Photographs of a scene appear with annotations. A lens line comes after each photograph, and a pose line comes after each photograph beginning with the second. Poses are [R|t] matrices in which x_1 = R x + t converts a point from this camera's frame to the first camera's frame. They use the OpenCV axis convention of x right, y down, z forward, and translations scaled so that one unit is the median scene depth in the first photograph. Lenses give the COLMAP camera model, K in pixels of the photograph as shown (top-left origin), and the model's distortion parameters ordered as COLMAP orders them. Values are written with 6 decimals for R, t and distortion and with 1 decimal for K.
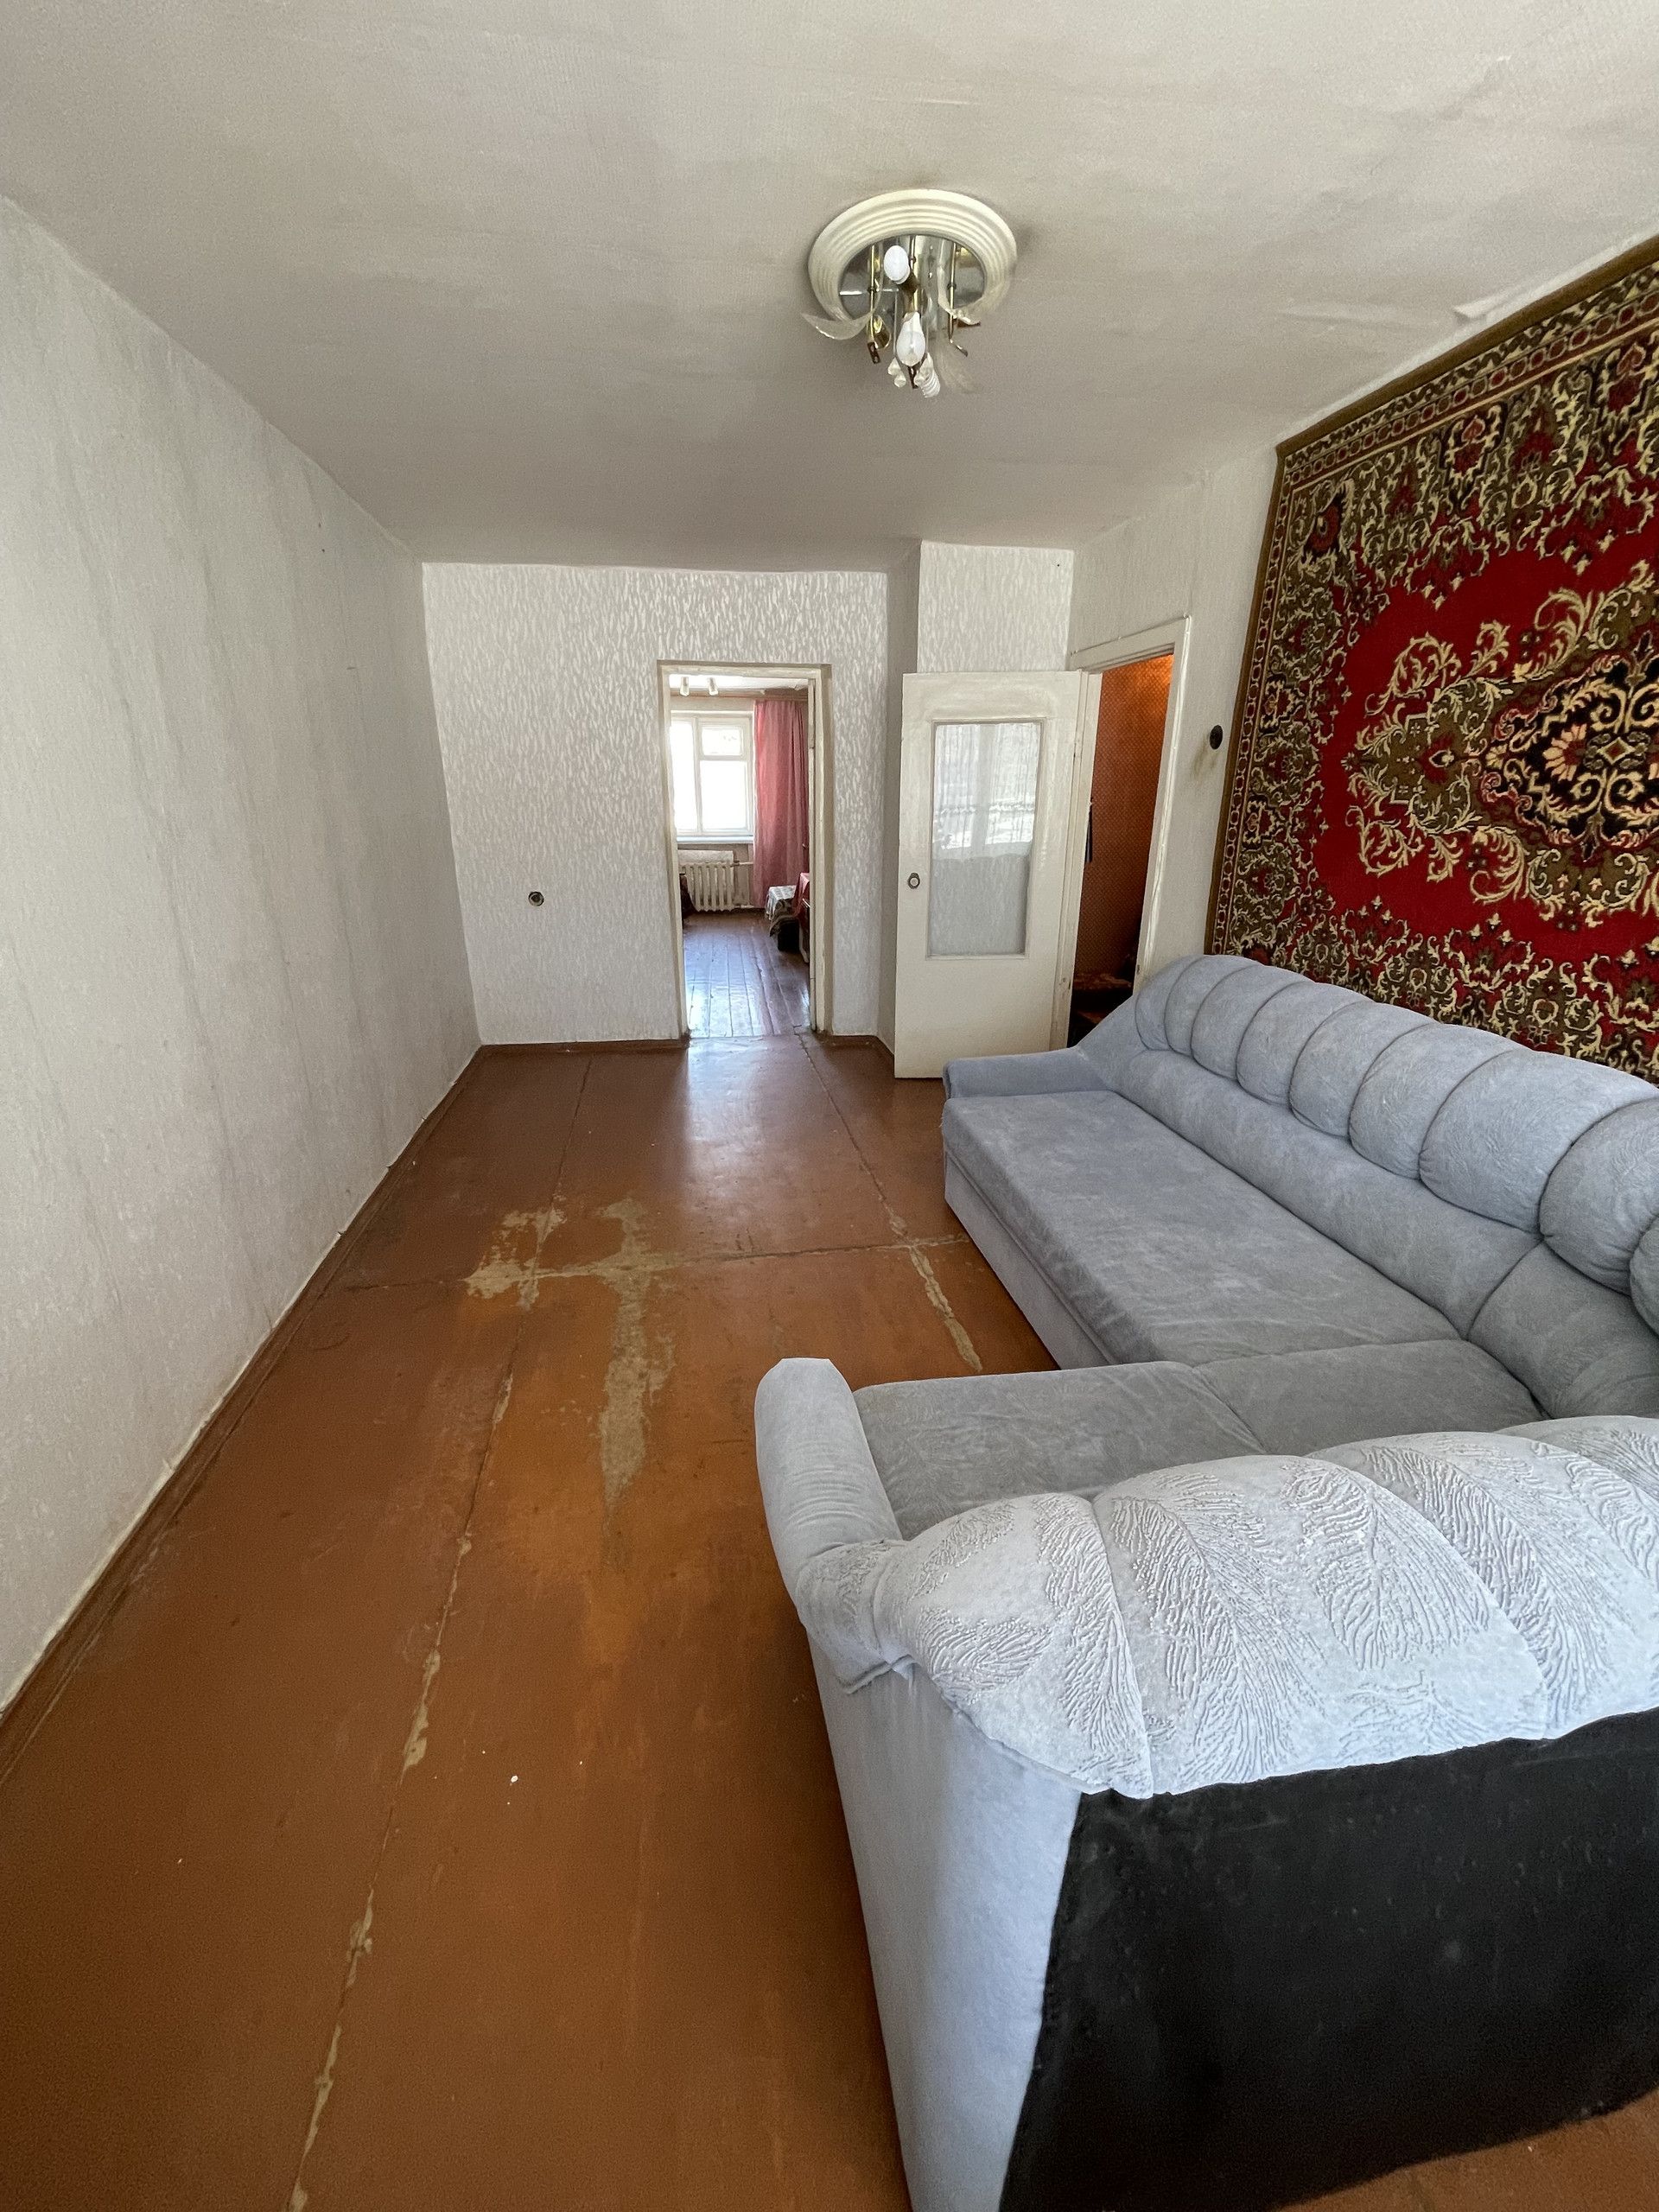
lens RADIAL K [[899.7, 0, 817.0], [0, 899.7, 1097.0], [0, 0, 1]] dist [0.000067, 0.000157]
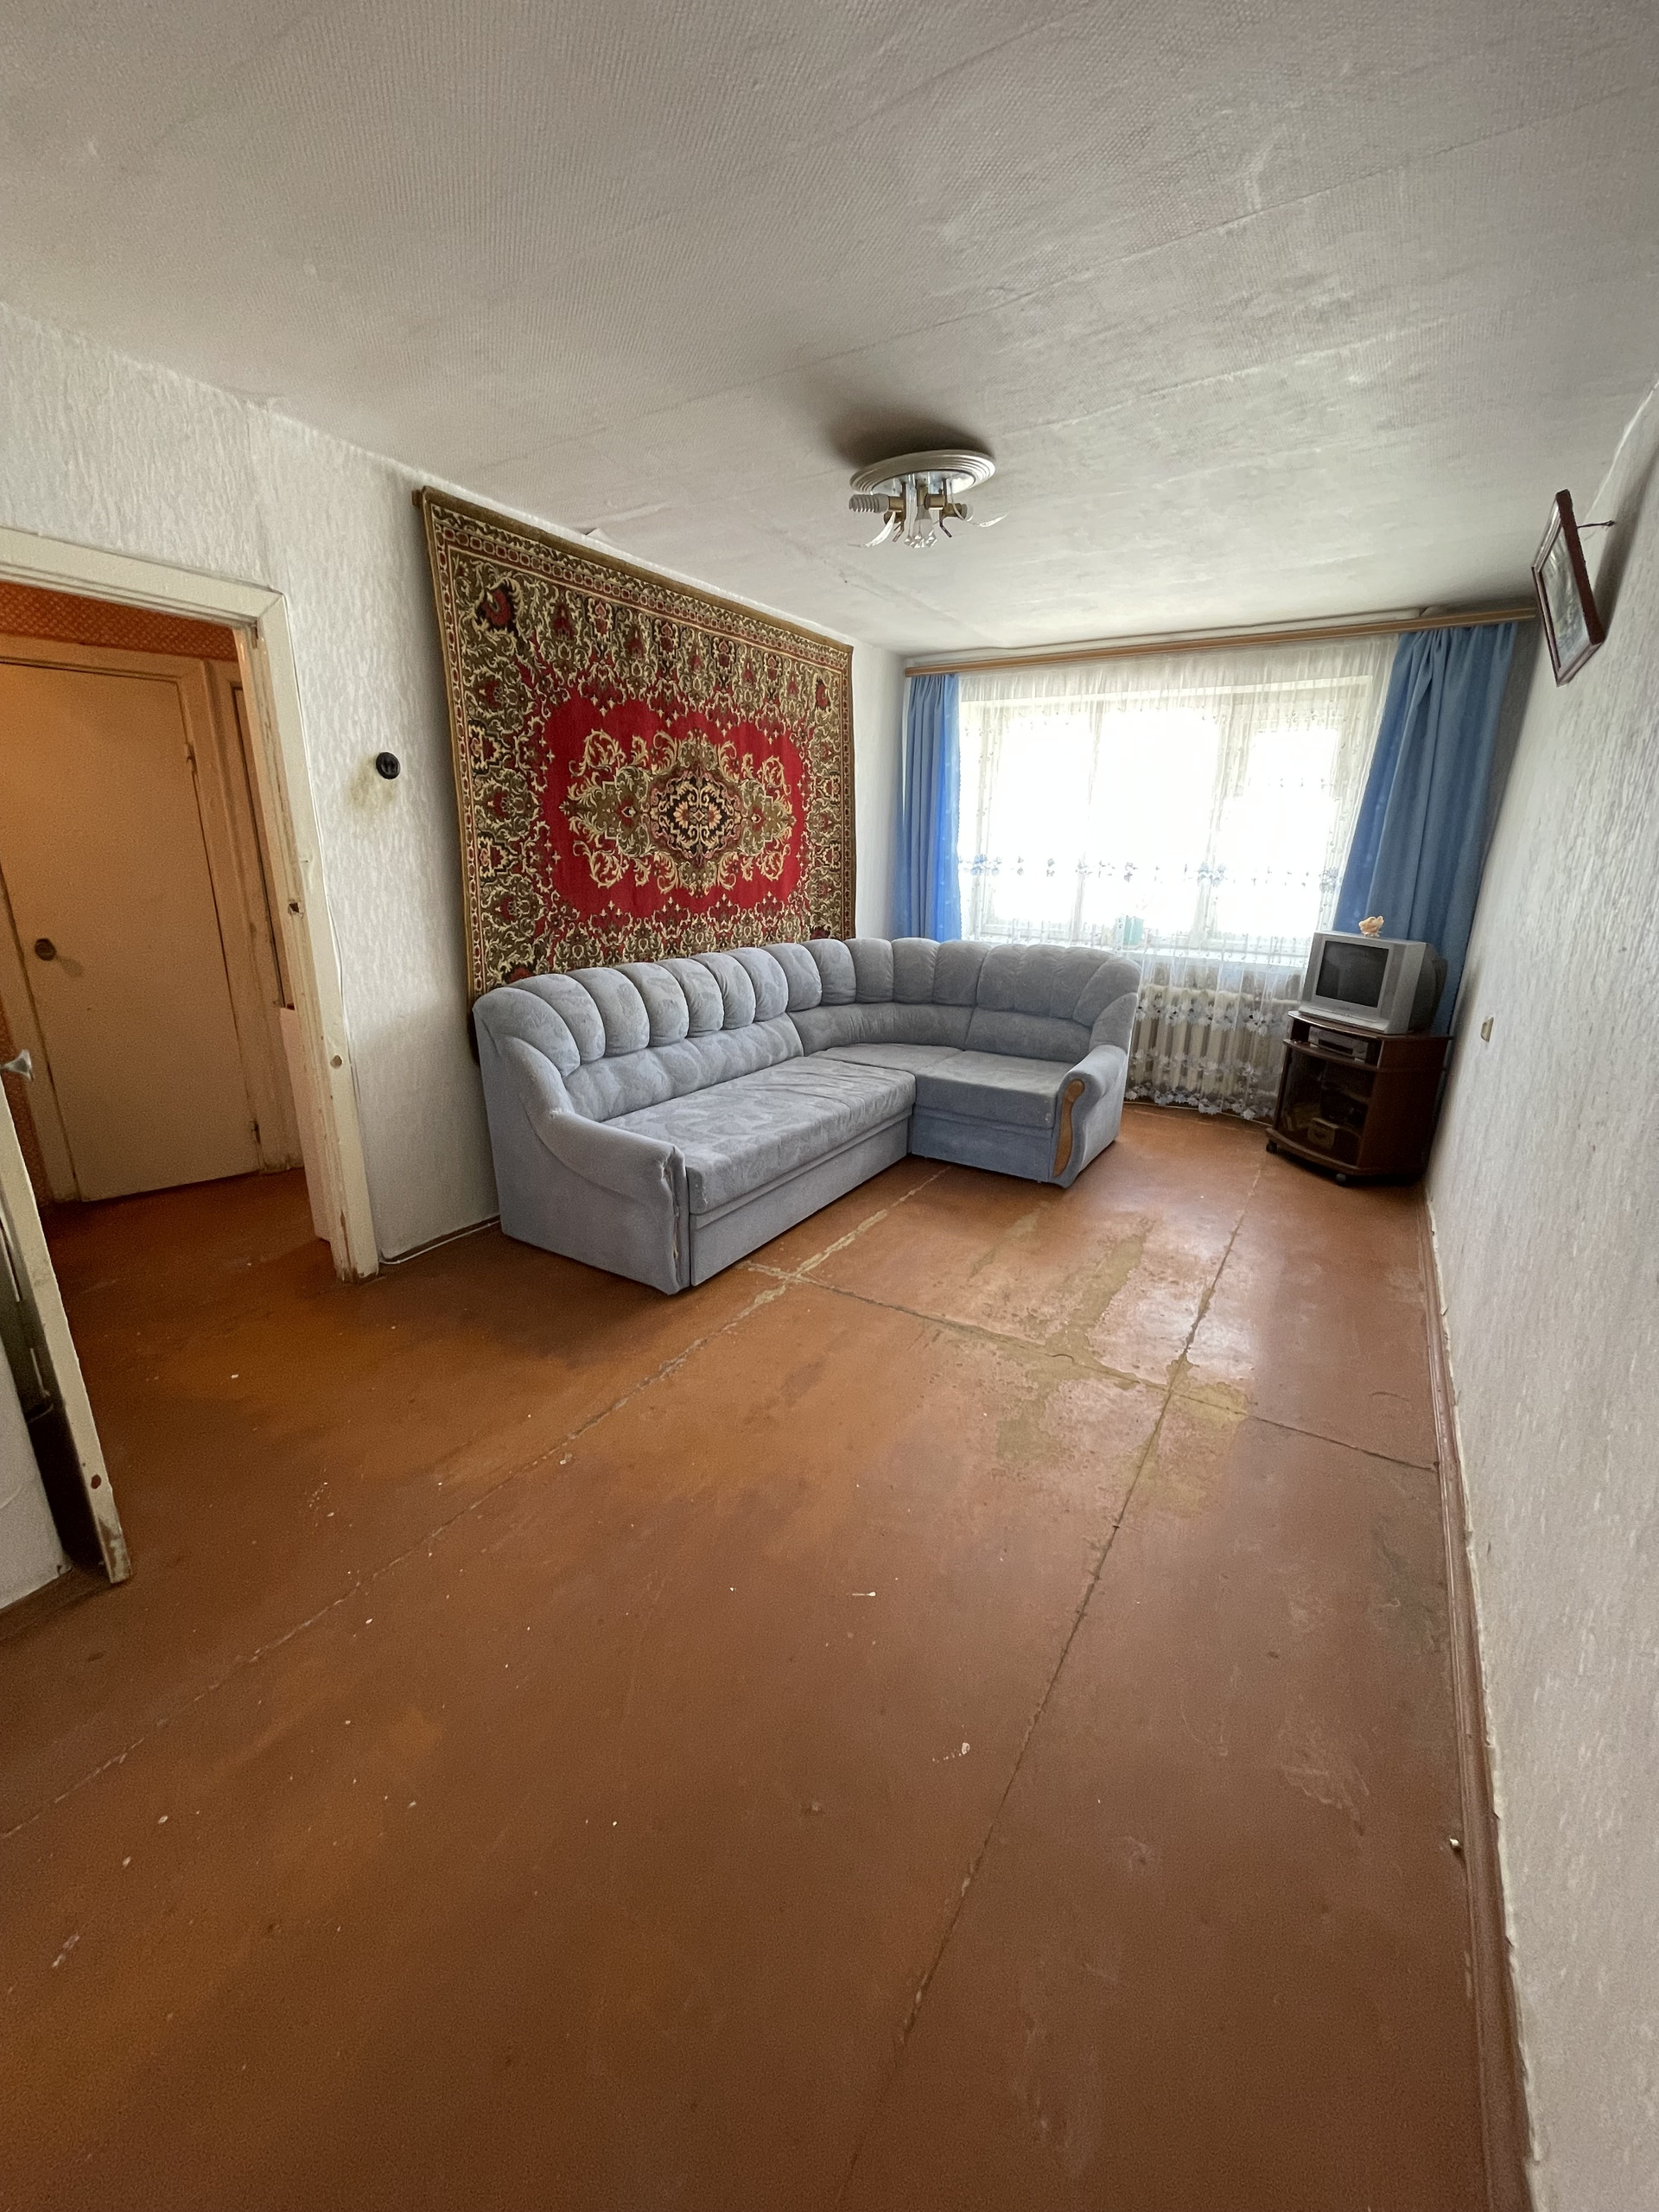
lens RADIAL K [[899.7, 0, 820.7], [0, 899.7, 1117.6], [0, 0, 1]] dist [0.000067, 0.000157]
pose [[-0.758729, -0.180615, 0.625866, -0.663831], [0.213156, 0.839059, 0.500545, -0.617201], [-0.615544, 0.513185, -0.598119, 1.934140]]
